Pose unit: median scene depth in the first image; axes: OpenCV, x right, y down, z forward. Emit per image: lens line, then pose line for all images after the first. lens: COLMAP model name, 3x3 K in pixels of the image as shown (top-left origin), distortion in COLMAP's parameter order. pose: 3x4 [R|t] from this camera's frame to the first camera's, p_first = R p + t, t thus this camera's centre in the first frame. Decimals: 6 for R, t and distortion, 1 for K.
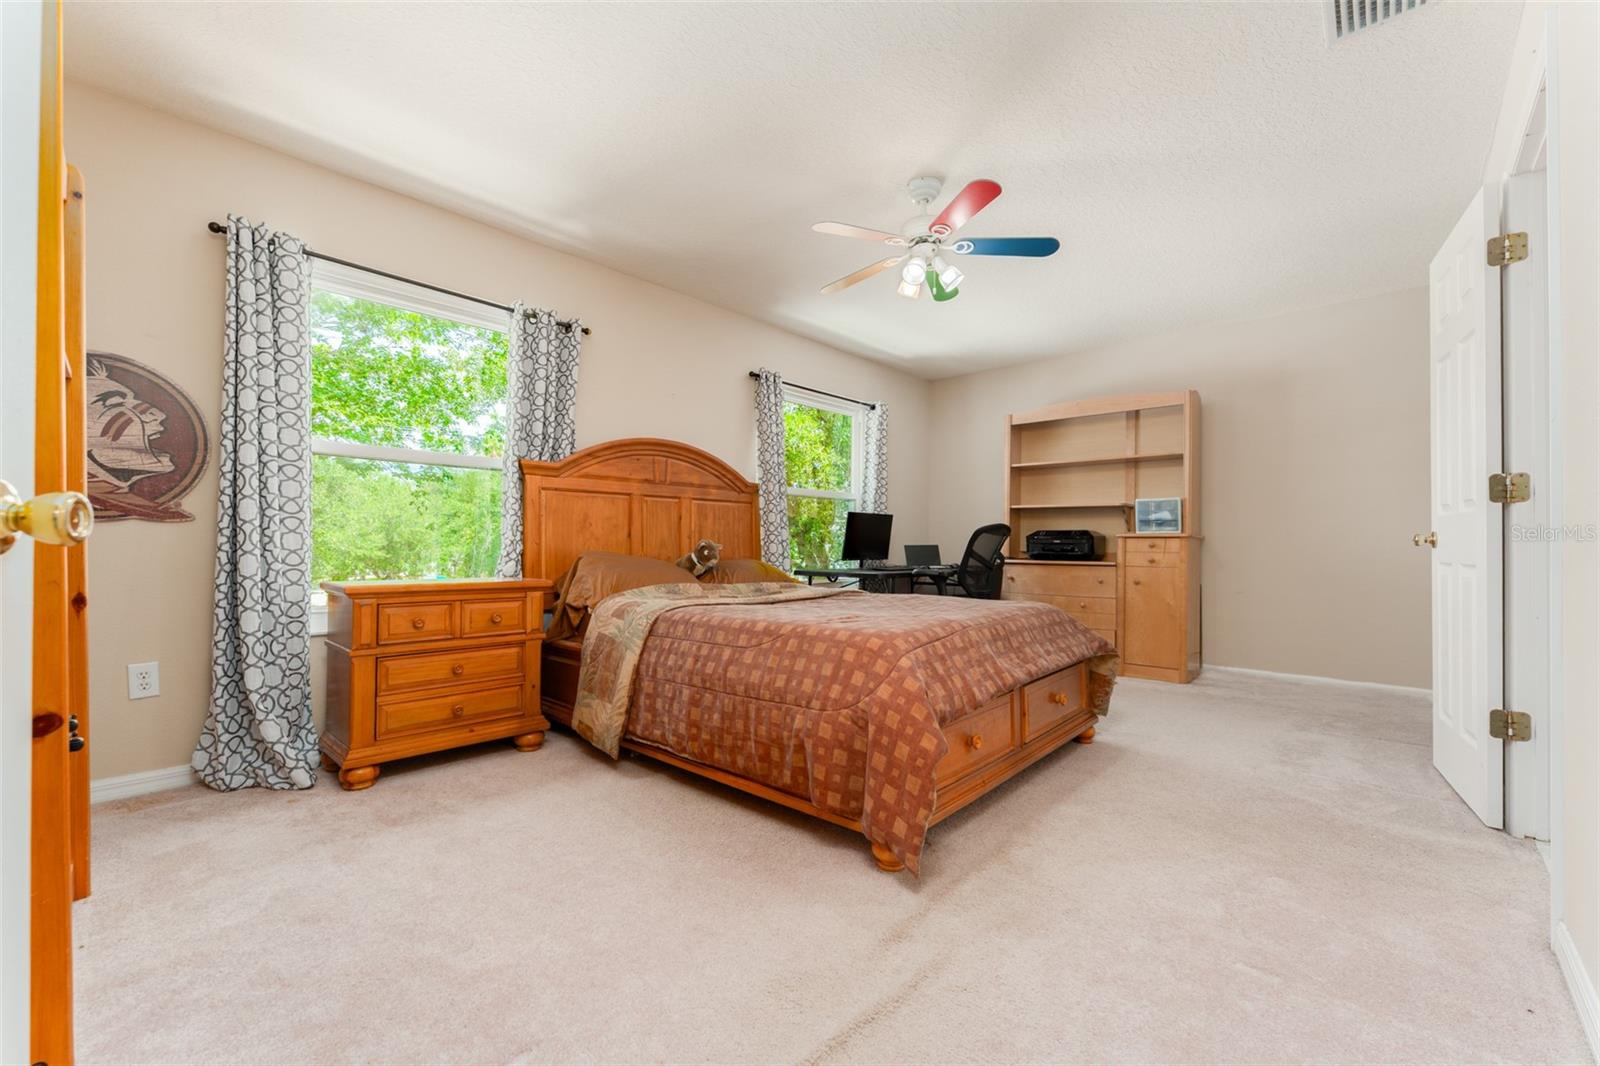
lens RADIAL K [[652.3, 0, 798.1], [0, 652.3, 537.7], [0, 0, 1]] dist [-0.003314, -0.000609]
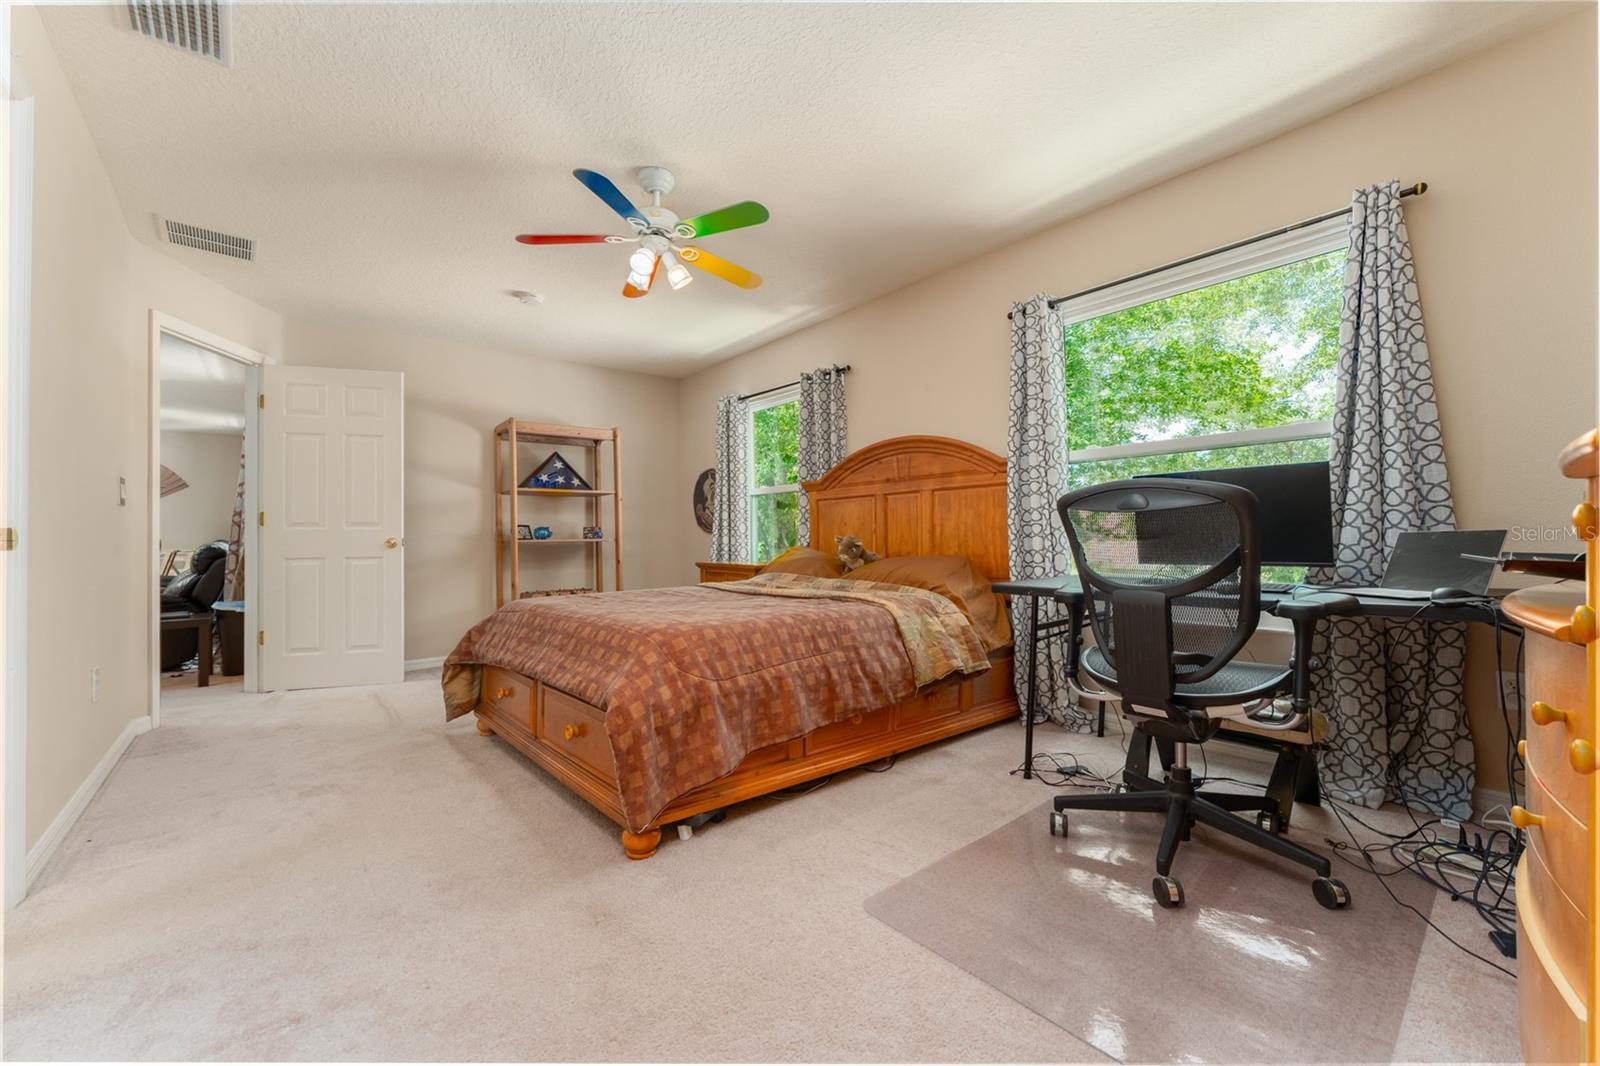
lens RADIAL K [[643.0, 0, 802.2], [0, 643.0, 548.2], [0, 0, 1]] dist [-0.000136, 0.000038]
pose [[-0.141354, -0.001751, -0.989958, 0.855224], [0.008151, 0.999962, -0.002933, 0.027432], [0.989926, -0.008484, -0.141335, 1.029501]]
